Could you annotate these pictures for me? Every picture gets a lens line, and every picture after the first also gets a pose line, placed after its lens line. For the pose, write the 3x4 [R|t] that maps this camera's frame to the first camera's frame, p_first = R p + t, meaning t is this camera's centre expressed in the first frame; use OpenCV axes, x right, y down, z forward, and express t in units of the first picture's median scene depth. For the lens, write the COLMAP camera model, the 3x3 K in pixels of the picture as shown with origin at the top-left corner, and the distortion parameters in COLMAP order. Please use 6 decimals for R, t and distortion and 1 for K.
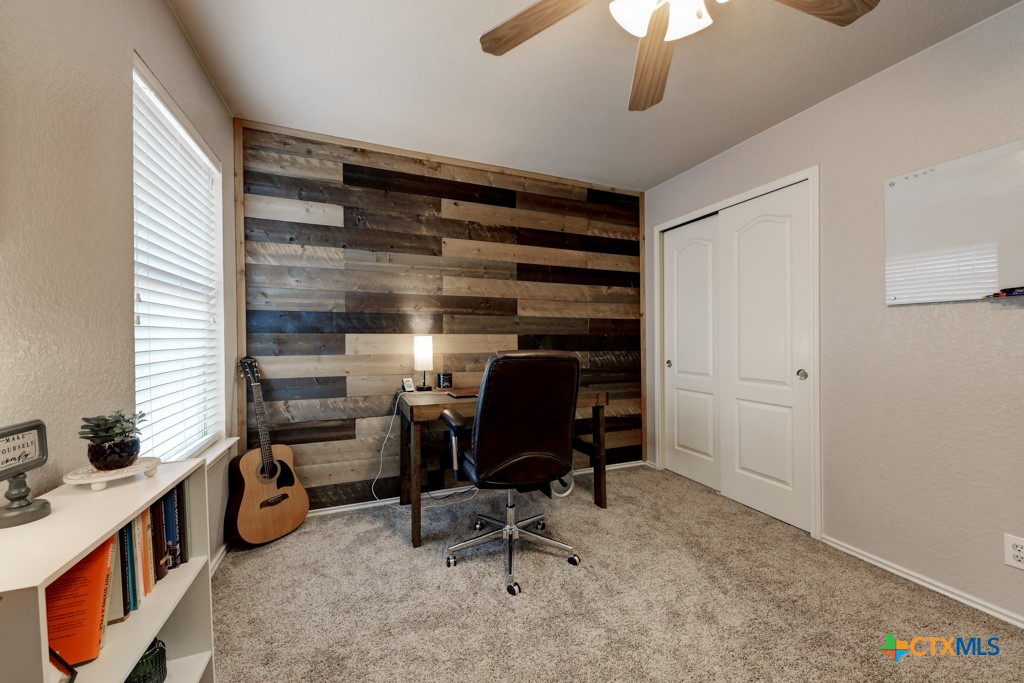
lens RADIAL K [[379.1, 0, 512.0], [0, 379.1, 341.5], [0, 0, 1]] dist [0.001007, -0.000075]
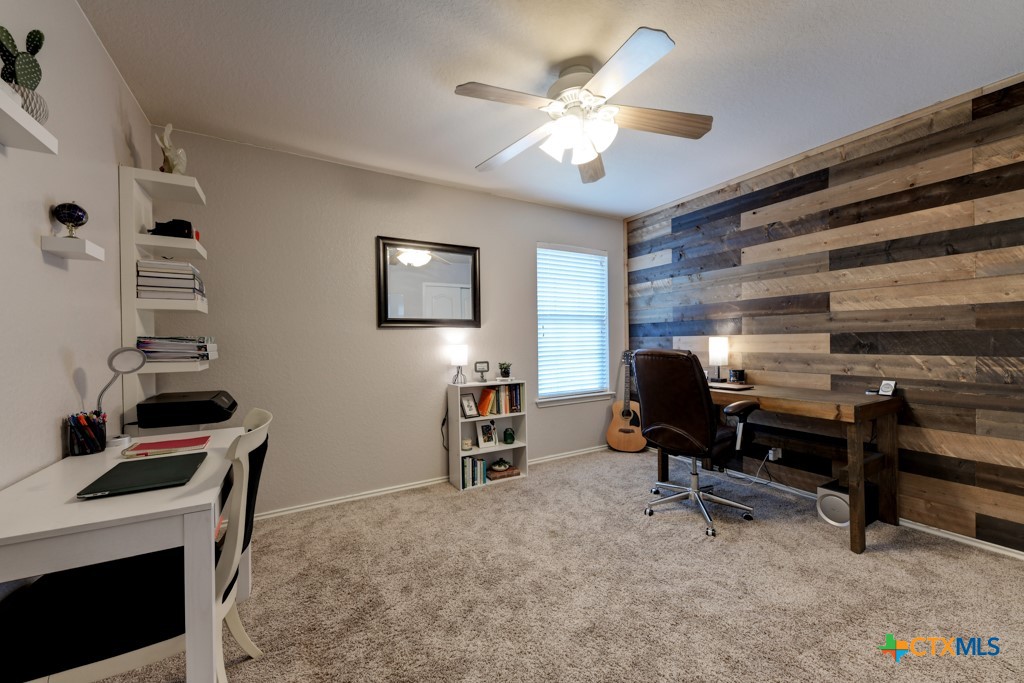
lens RADIAL K [[379.1, 0, 512.0], [0, 379.1, 341.5], [0, 0, 1]] dist [0.001007, -0.000075]
pose [[0.141882, 0.000907, -0.989883, 0.829937], [0.010338, 0.999944, 0.002397, -0.009481], [0.989830, -0.010573, 0.141865, 0.166831]]
